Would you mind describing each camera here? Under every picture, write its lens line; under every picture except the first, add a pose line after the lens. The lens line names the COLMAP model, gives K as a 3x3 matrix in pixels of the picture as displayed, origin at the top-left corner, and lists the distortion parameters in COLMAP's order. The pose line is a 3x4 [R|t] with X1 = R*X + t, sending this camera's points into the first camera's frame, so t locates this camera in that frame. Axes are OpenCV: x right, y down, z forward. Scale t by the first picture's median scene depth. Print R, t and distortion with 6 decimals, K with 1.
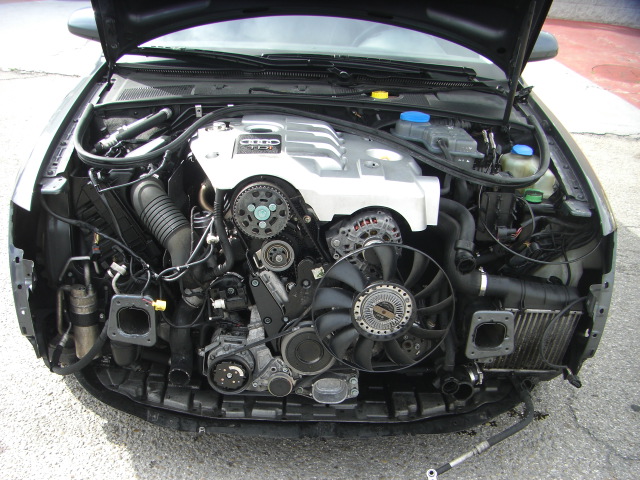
lens RADIAL K [[720.1, 0, 290.7], [0, 720.1, 343.0], [0, 0, 1]] dist [-0.151100, 0.034142]
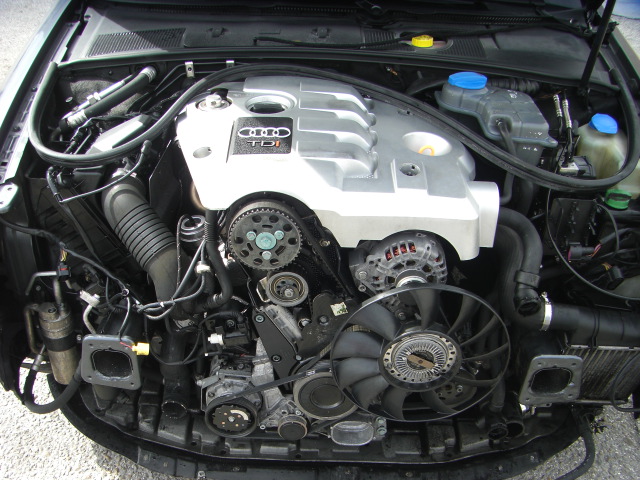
lens RADIAL K [[720.1, 0, 290.7], [0, 720.1, 343.0], [0, 0, 1]] dist [-0.151100, 0.034142]
pose [[0.999111, 0.005906, -0.041735, 0.018037], [0.002339, 0.980838, 0.194813, -0.206420], [0.042086, -0.194738, 0.979952, 0.207818]]
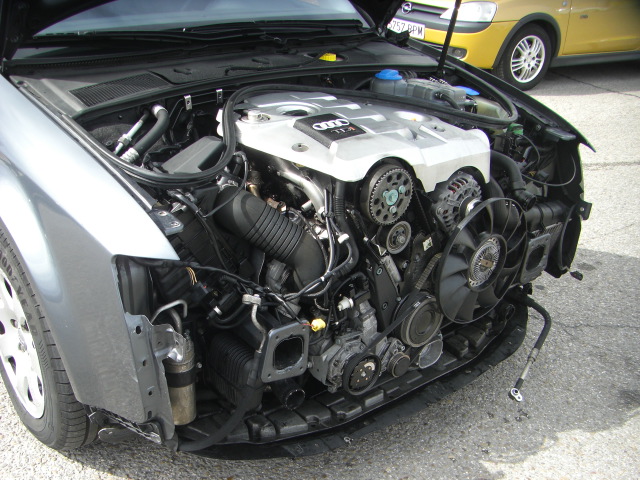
lens RADIAL K [[720.1, 0, 290.7], [0, 720.1, 343.0], [0, 0, 1]] dist [-0.151100, 0.034142]
pose [[0.787073, -0.333544, 0.518907, -0.647808], [0.294984, 0.942304, 0.158268, -0.174114], [-0.541757, 0.028501, 0.840052, 0.260054]]
